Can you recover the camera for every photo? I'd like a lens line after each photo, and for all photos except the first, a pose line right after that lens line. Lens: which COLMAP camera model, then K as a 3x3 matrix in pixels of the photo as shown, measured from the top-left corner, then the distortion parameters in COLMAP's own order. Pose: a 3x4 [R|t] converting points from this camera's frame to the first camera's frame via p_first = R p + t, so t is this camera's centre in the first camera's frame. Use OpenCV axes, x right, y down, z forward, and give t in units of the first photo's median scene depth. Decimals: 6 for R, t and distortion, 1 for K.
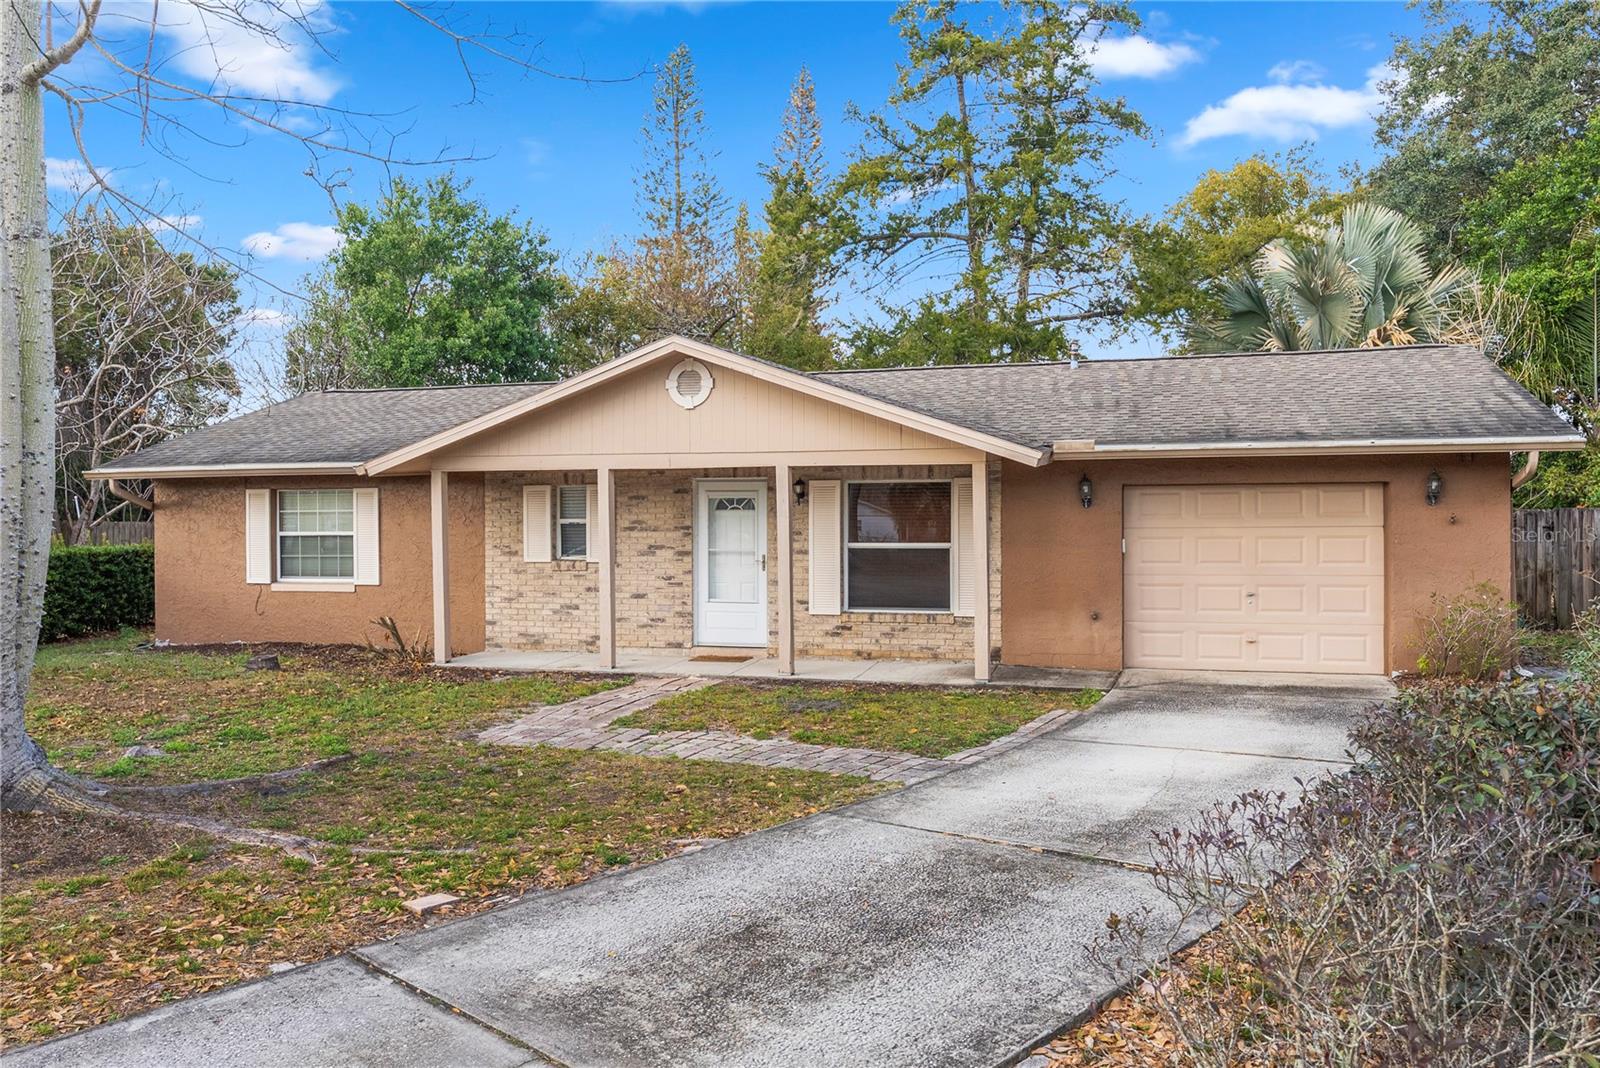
lens RADIAL K [[1238.0, 0, 799.4], [0, 1238.0, 537.9], [0, 0, 1]] dist [0.003001, 0.015640]
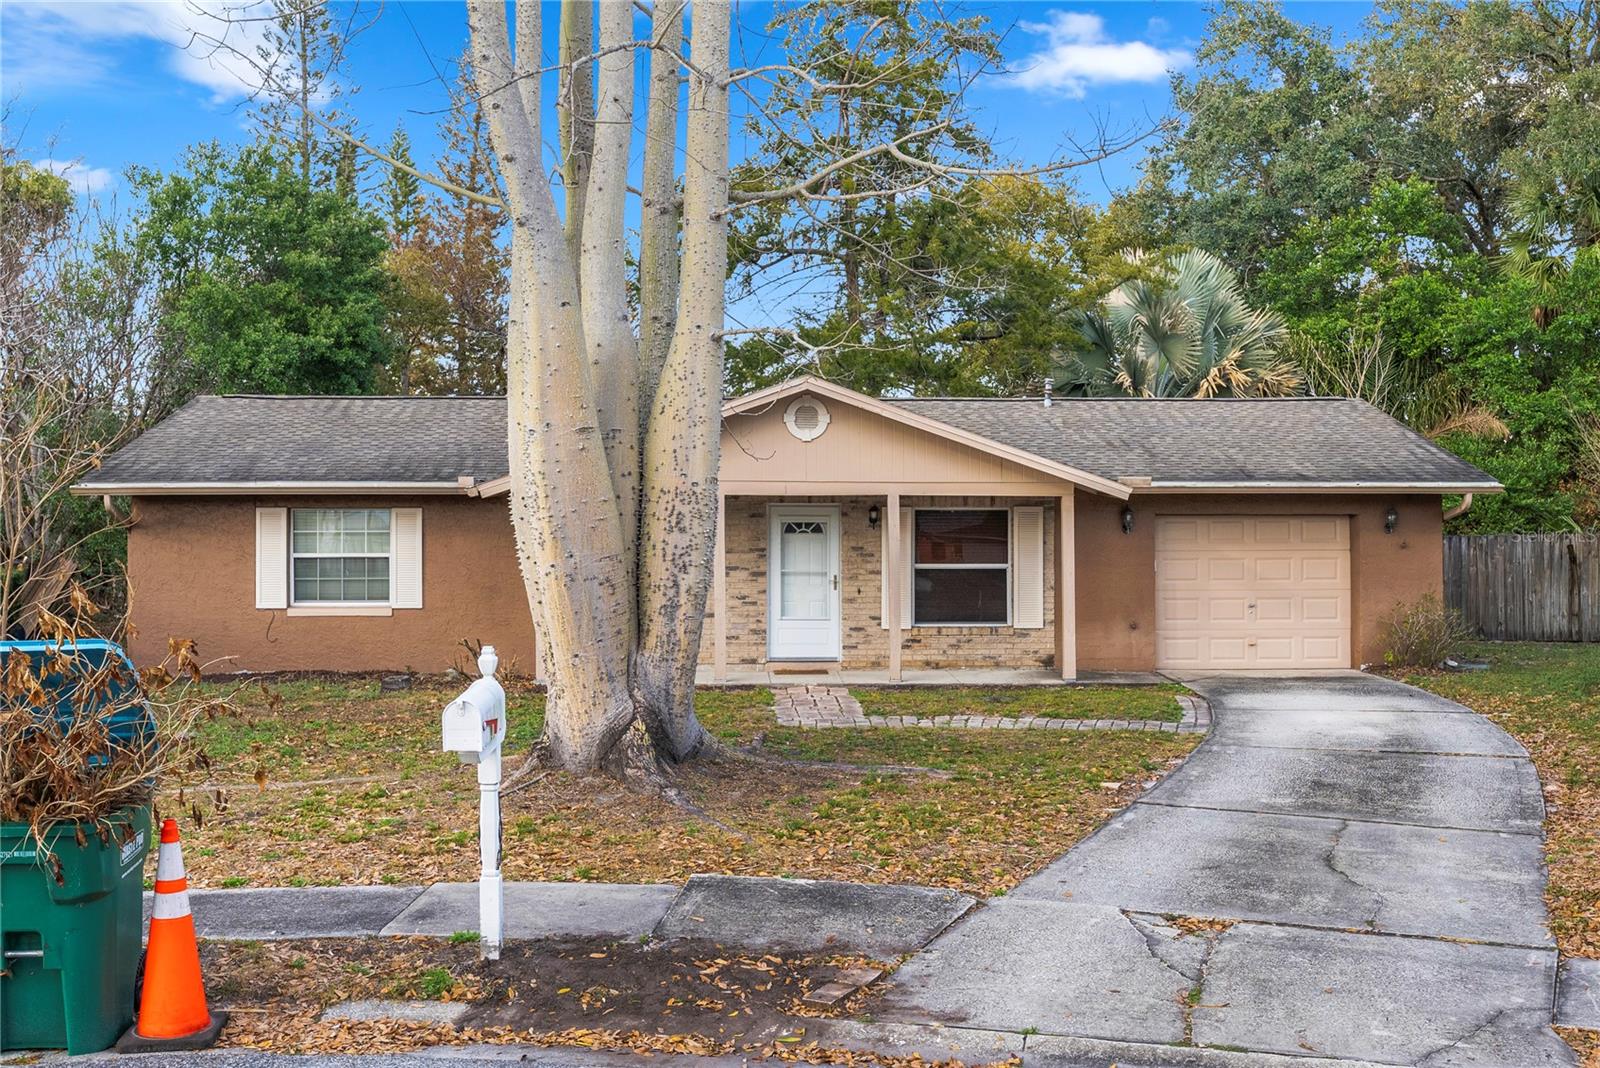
lens RADIAL K [[1614.4, 0, 800.0], [0, 1614.4, 532.8], [0, 0, 1]] dist [0.007819, 0.000000]
pose [[0.947206, 0.006543, 0.320560, -0.523310], [0.000931, 0.999731, -0.023158, 0.009577], [-0.320625, 0.022234, 0.946945, -0.334187]]
